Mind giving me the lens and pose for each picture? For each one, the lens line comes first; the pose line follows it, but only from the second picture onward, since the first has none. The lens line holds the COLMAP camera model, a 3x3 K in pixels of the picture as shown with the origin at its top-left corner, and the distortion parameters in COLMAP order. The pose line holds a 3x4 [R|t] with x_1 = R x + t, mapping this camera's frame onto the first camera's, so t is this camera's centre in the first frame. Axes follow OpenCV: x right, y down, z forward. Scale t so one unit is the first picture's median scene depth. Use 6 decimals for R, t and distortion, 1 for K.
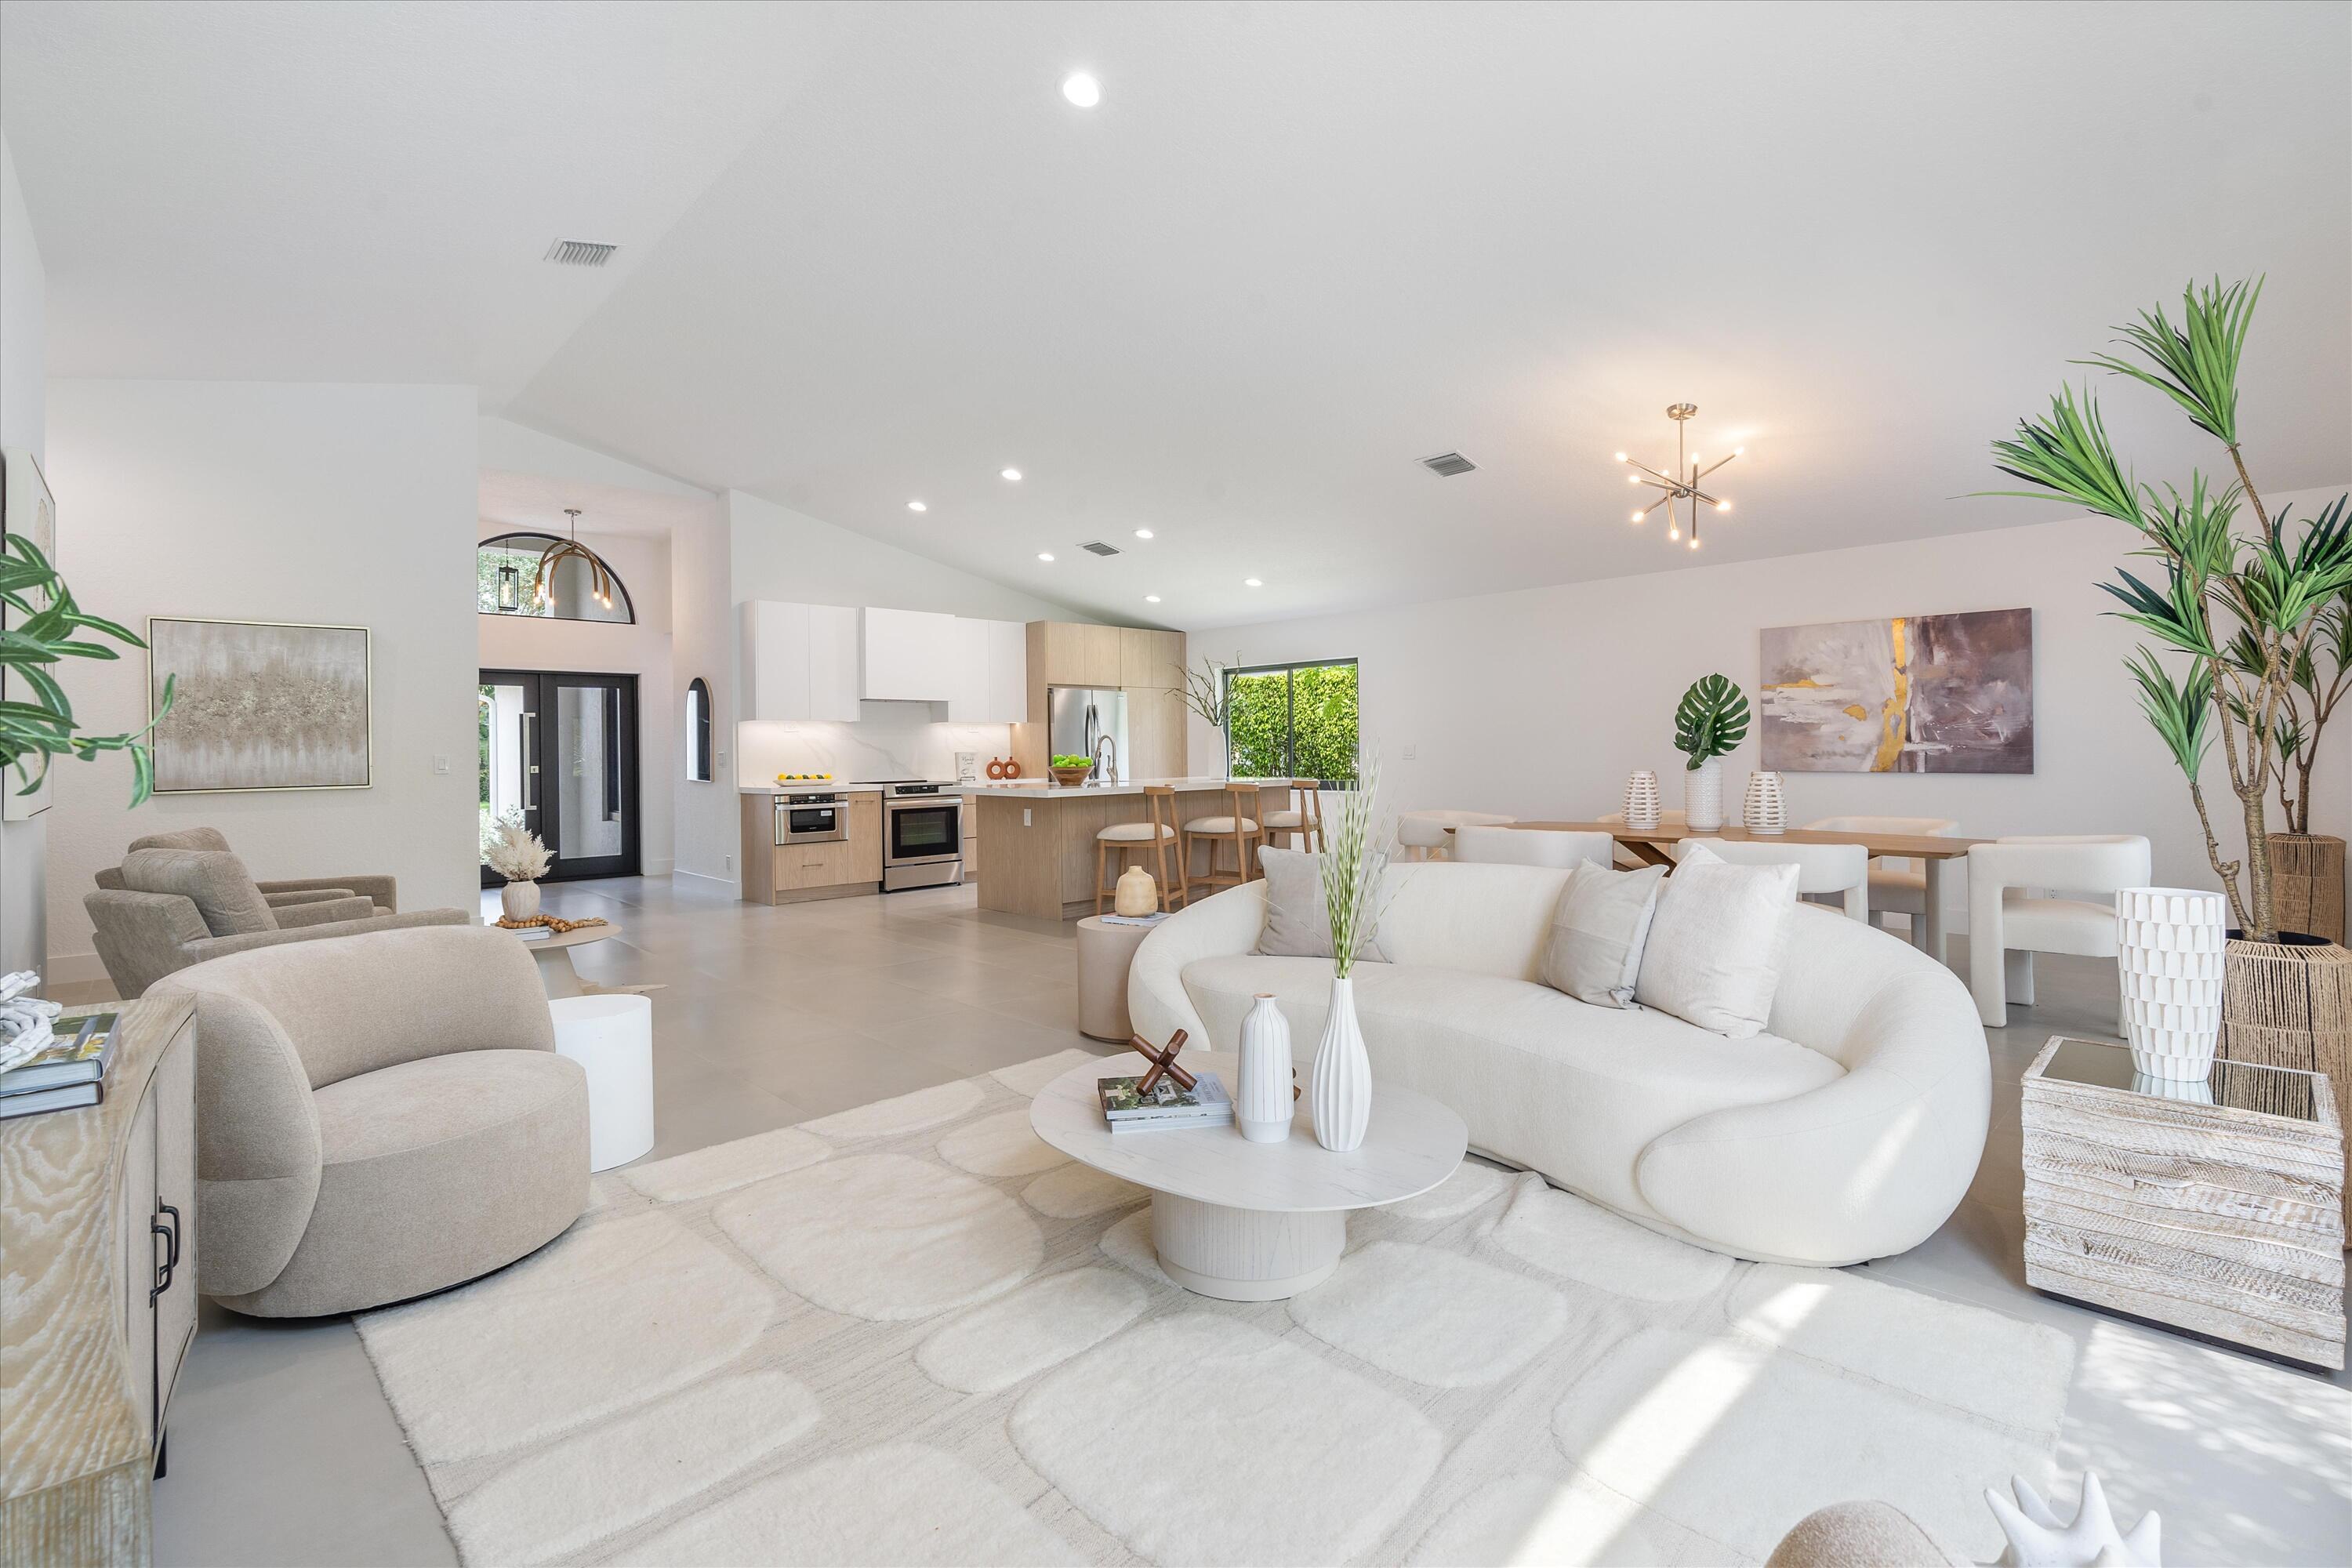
lens RADIAL K [[1072.7, 0, 1179.9], [0, 1072.7, 752.4], [0, 0, 1]] dist [-0.002518, 0.000156]
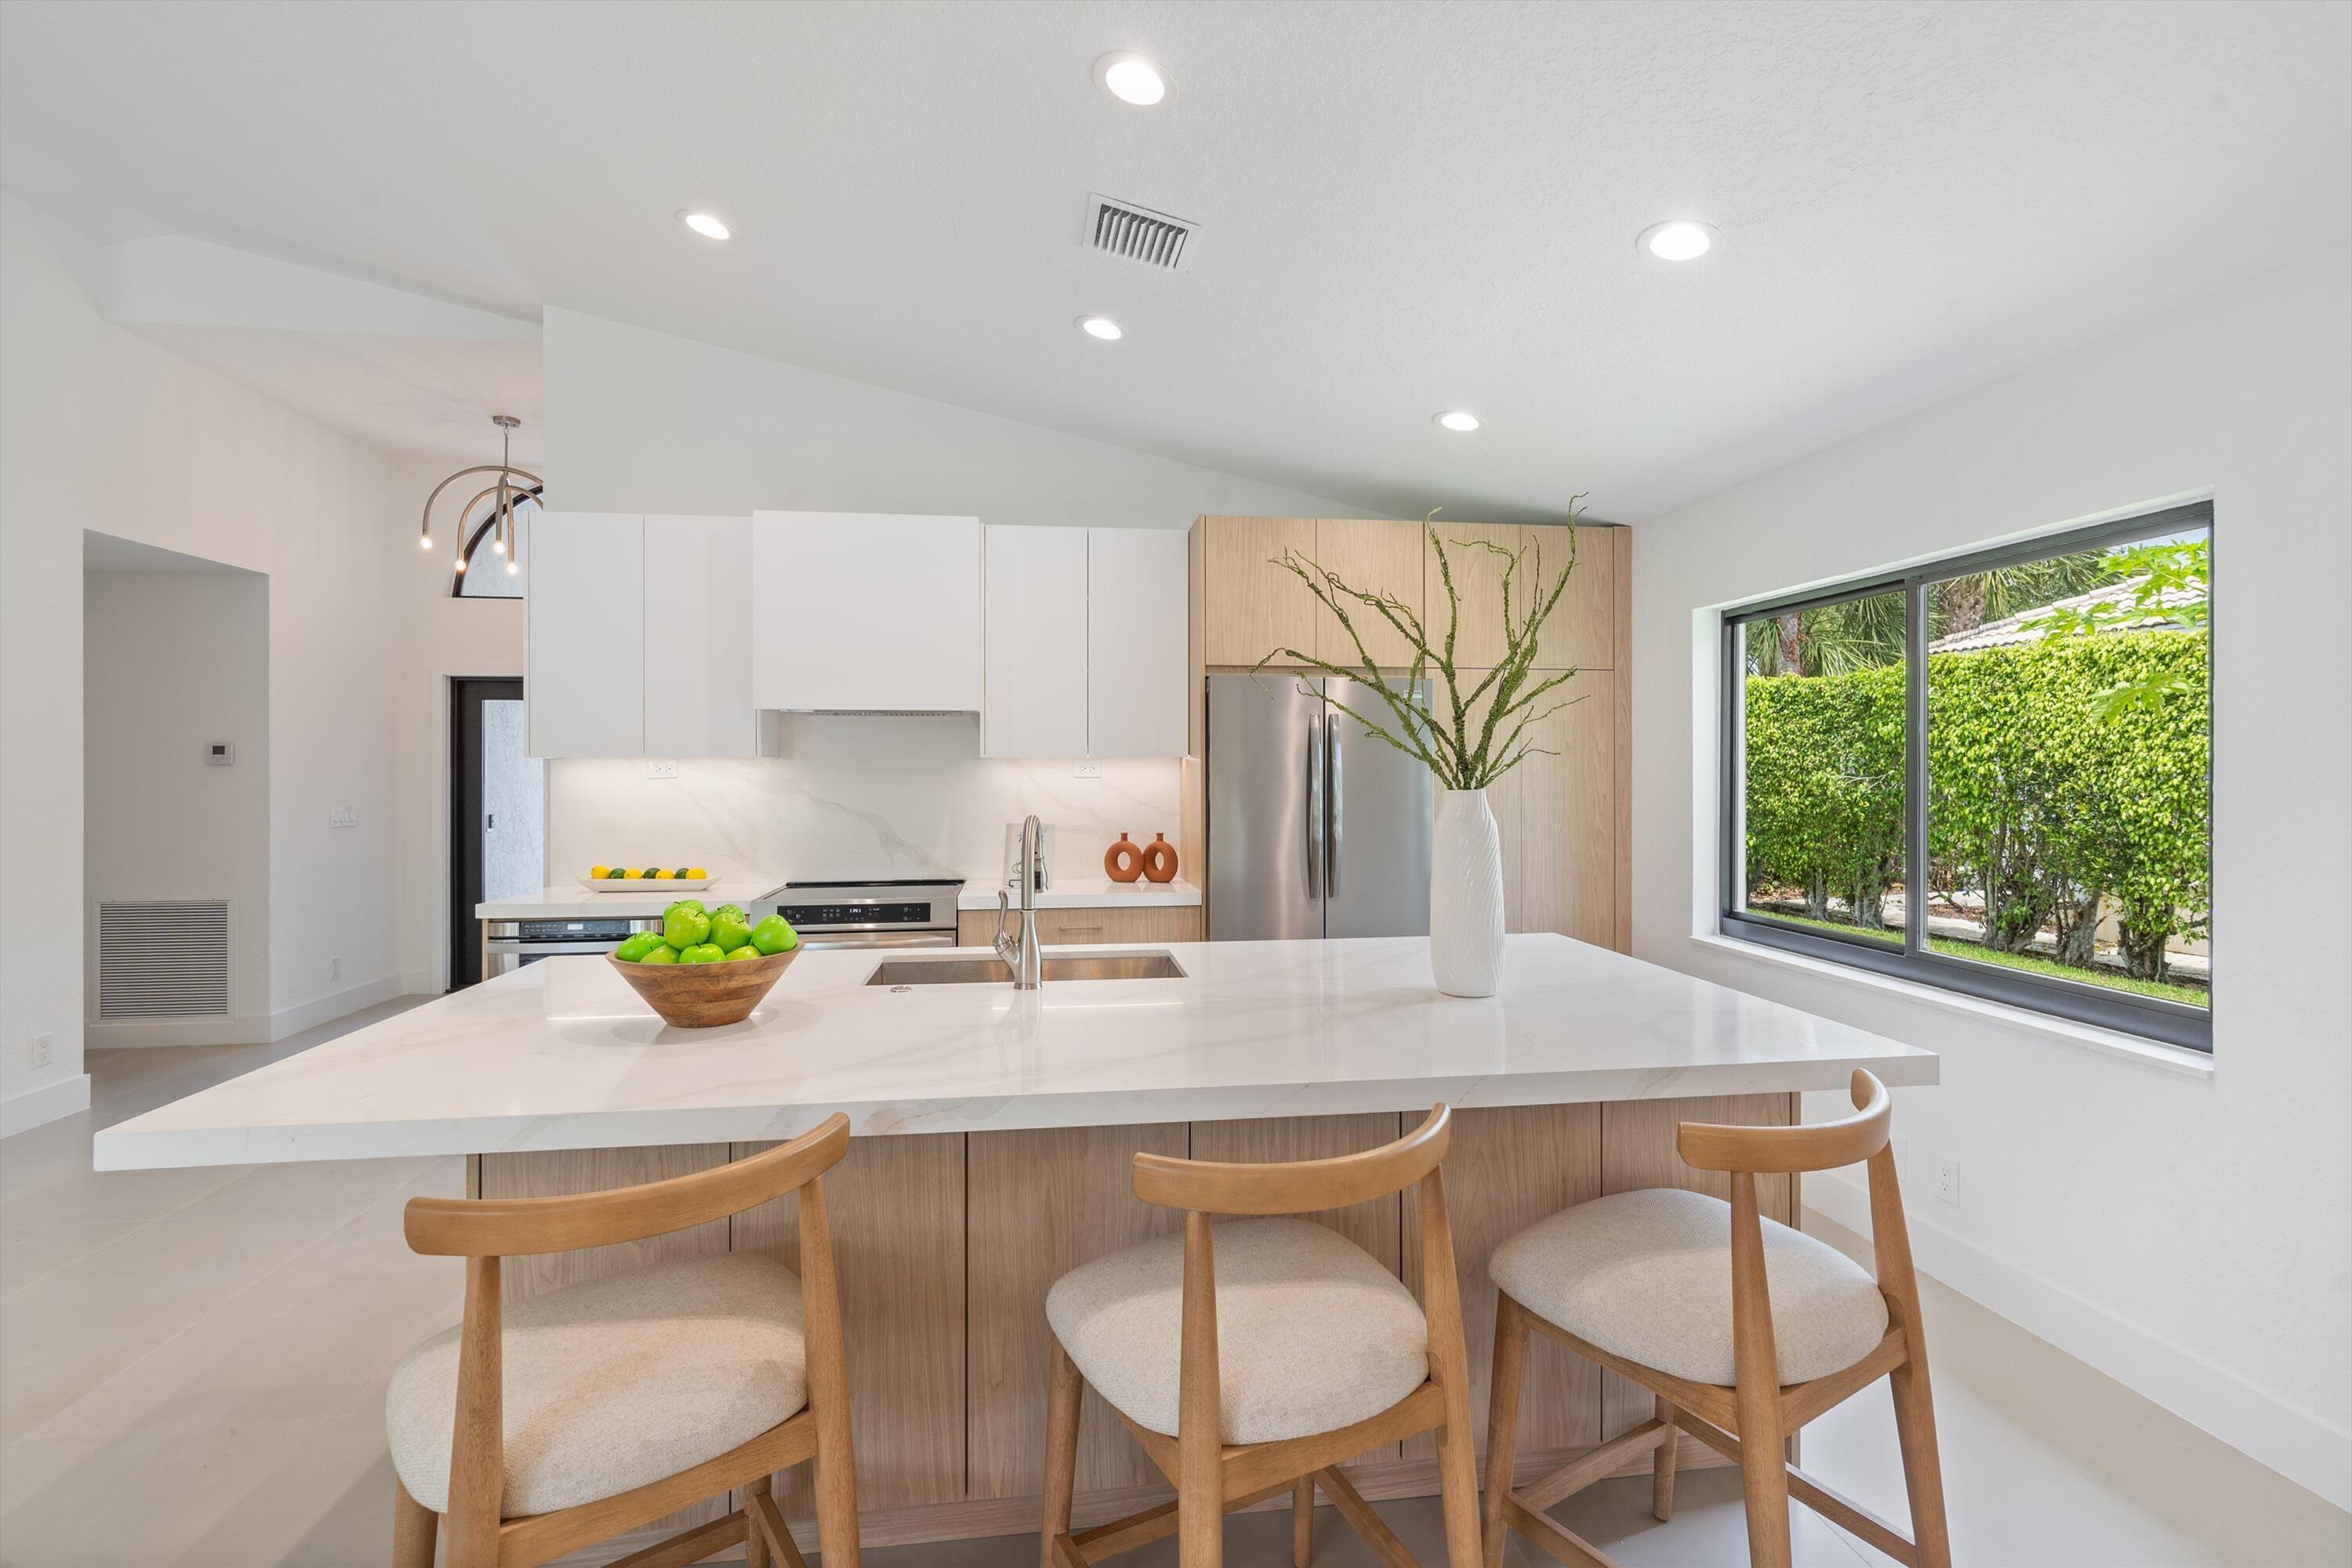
lens RADIAL K [[1072.7, 0, 1195.4], [0, 1072.7, 768.4], [0, 0, 1]] dist [-0.002518, 0.000156]
pose [[0.820006, 0.013081, -0.572205, 0.172348], [-0.010982, 0.999914, 0.007121, -0.040958], [0.572249, 0.000444, 0.820080, 1.001157]]
